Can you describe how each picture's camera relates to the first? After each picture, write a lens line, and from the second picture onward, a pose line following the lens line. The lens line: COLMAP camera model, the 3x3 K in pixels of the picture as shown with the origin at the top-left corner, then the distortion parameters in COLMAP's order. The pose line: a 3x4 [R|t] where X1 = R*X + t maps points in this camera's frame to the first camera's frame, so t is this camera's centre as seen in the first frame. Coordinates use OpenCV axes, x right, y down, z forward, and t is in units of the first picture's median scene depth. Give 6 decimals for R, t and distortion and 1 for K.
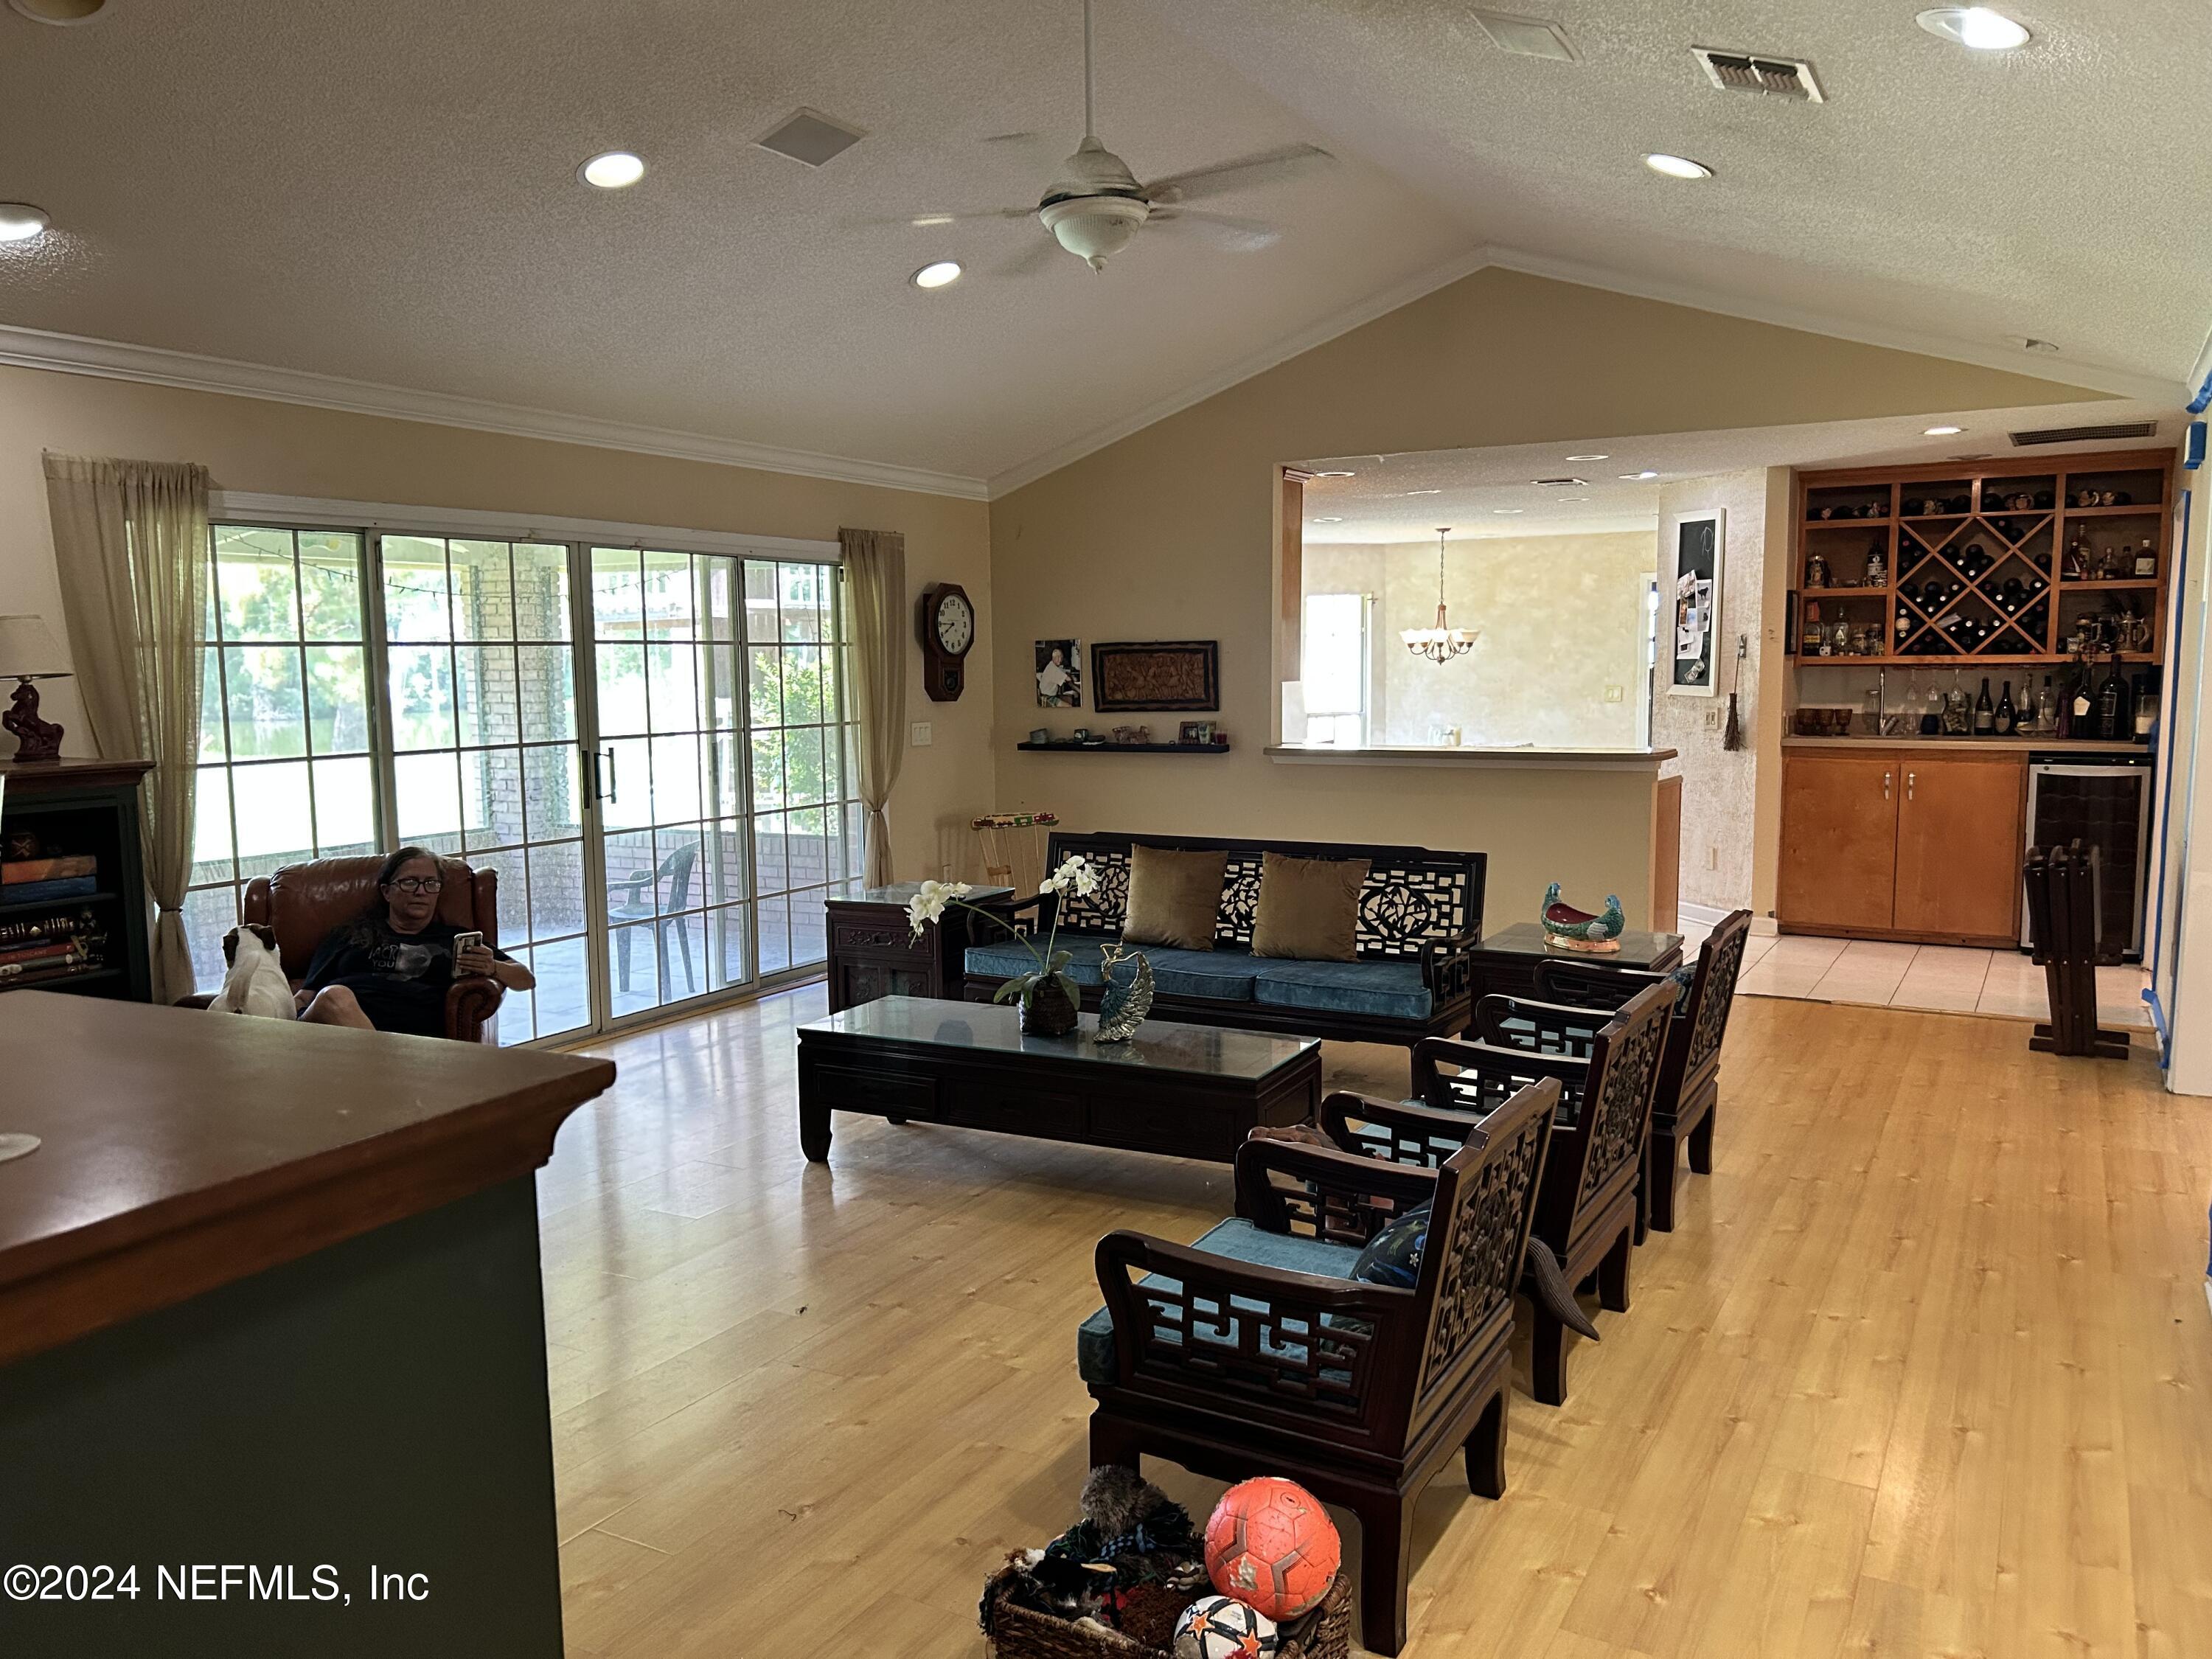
lens RADIAL K [[1696.5, 0, 1106.0], [0, 1696.5, 829.5], [0, 0, 1]] dist [0.029734, -0.002434]
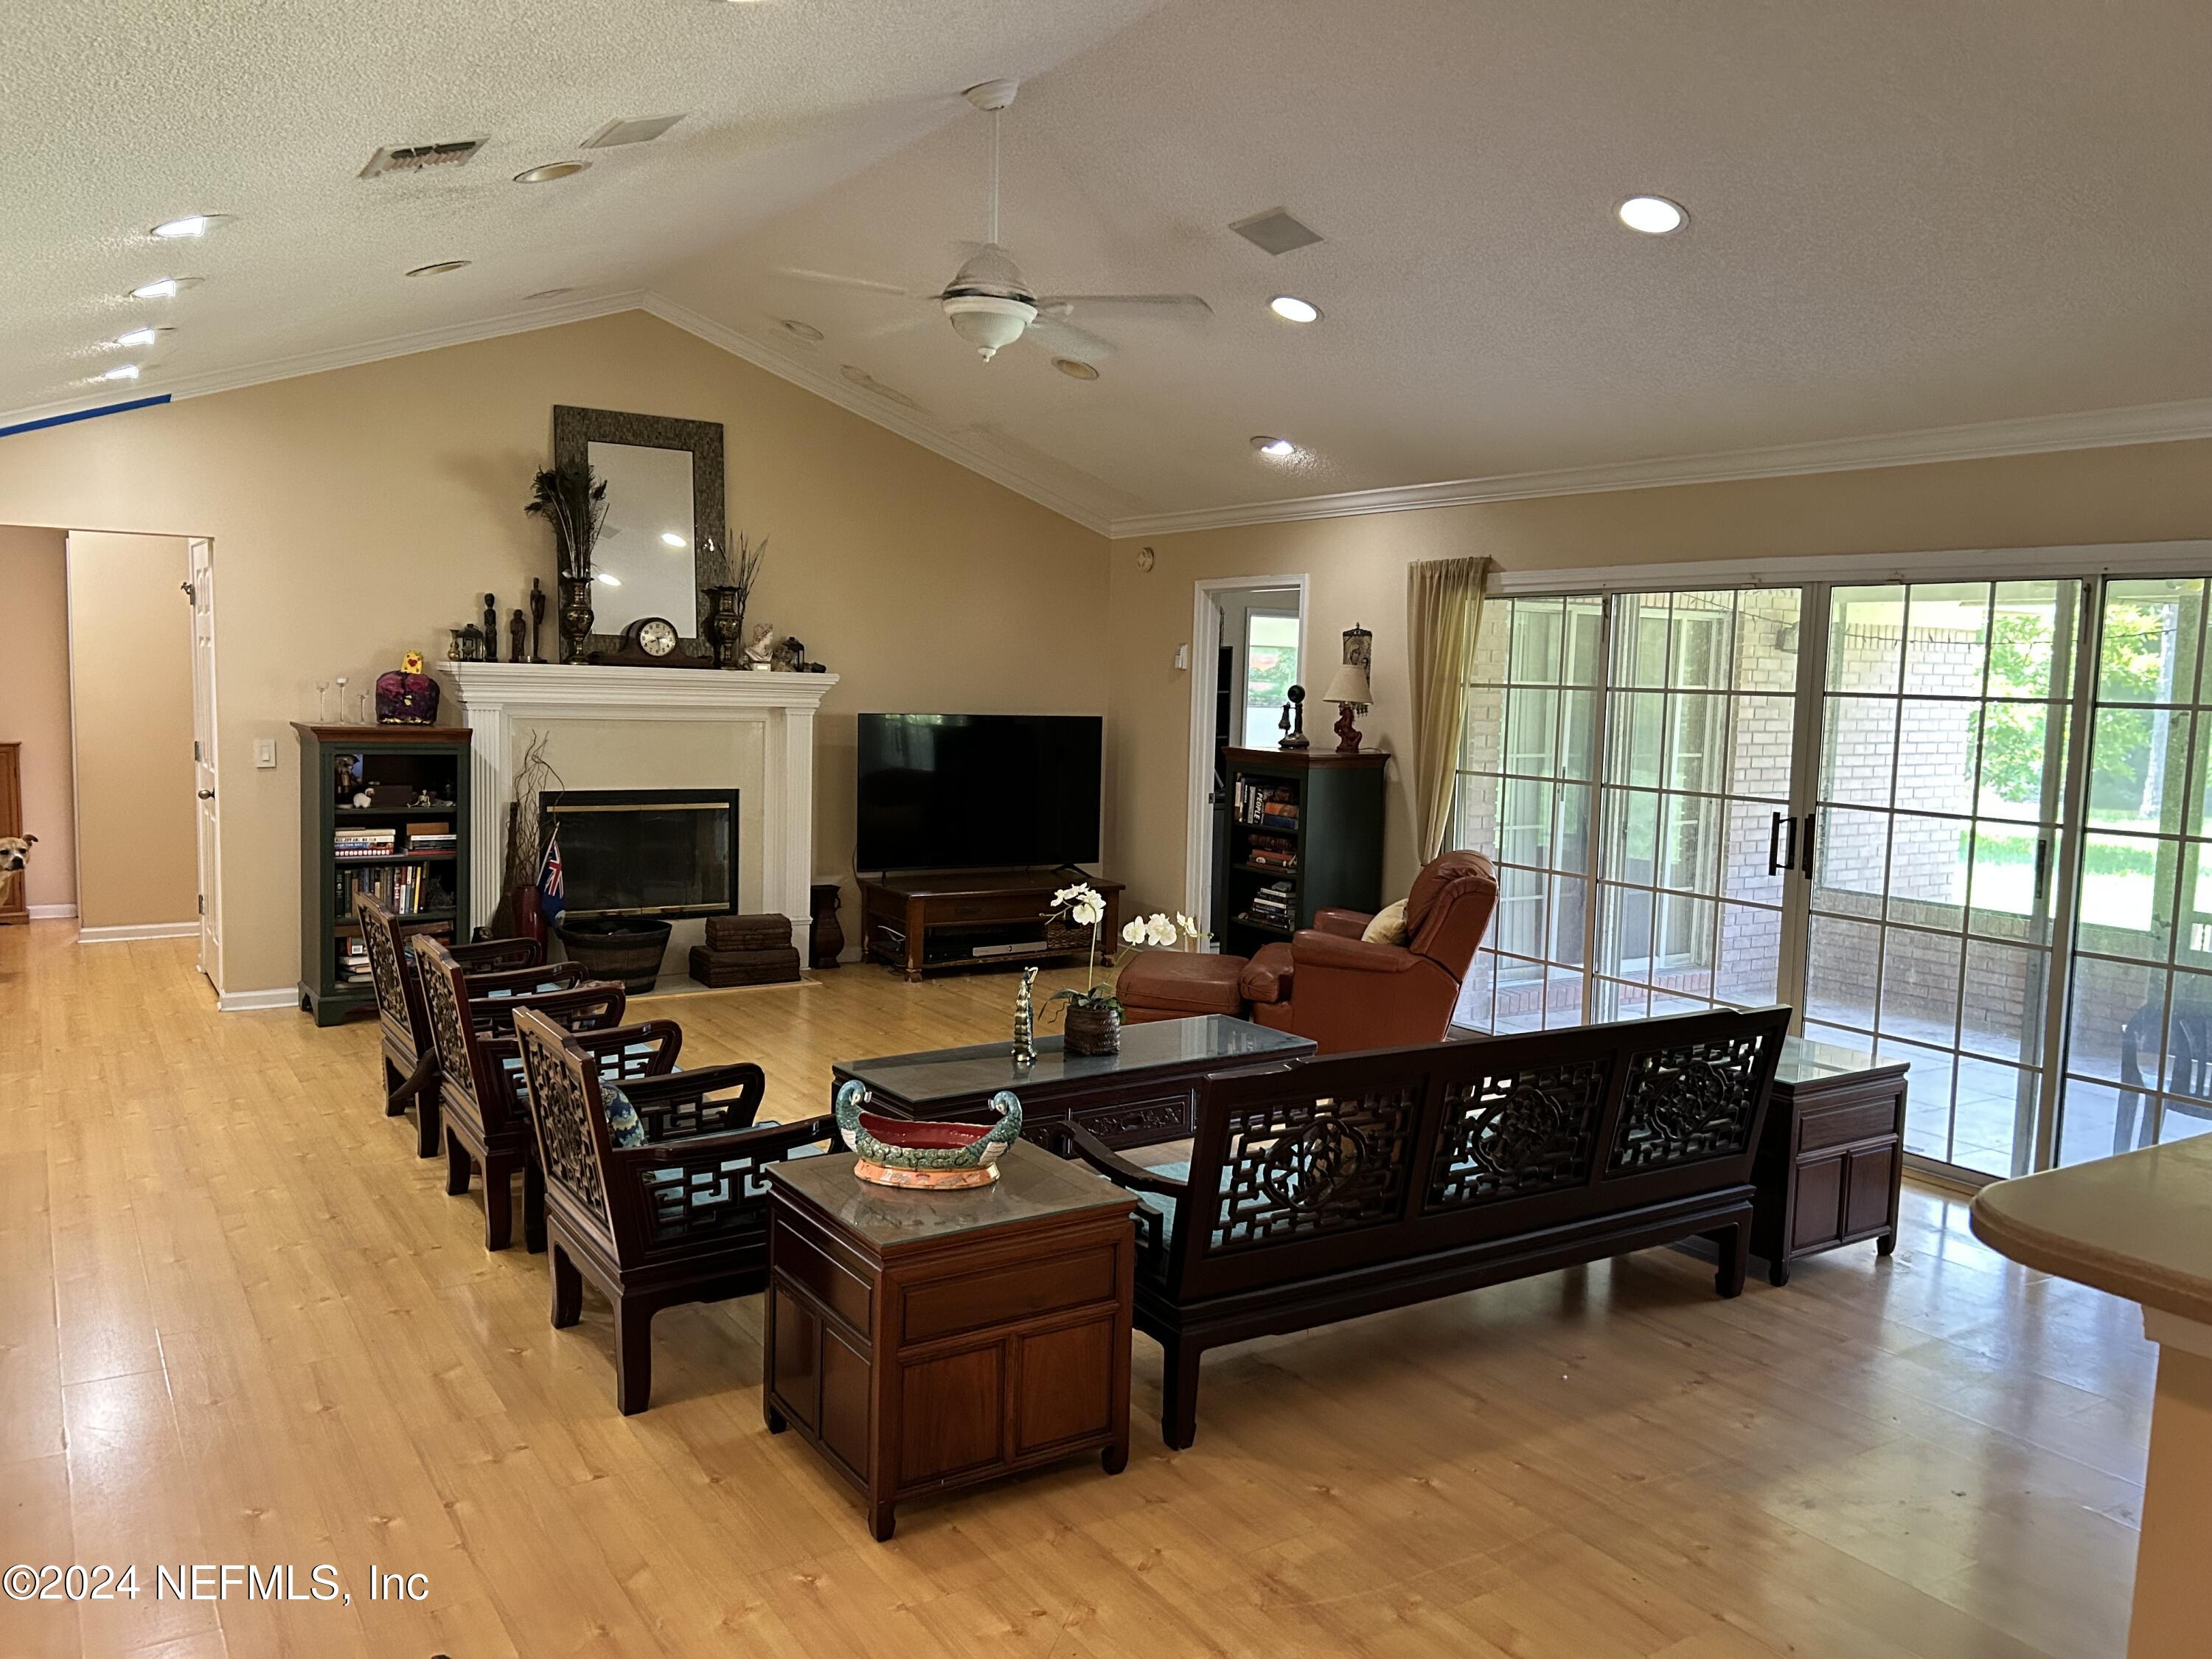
lens RADIAL K [[1668.0, 0, 1106.0], [0, 1668.0, 829.5], [0, 0, 1]] dist [0.029610, 0.000599]
pose [[-0.470445, 0.077977, -0.878977, 0.863382], [-0.119915, 0.981199, 0.151226, -0.173061], [0.874243, 0.176547, -0.452250, 1.455480]]
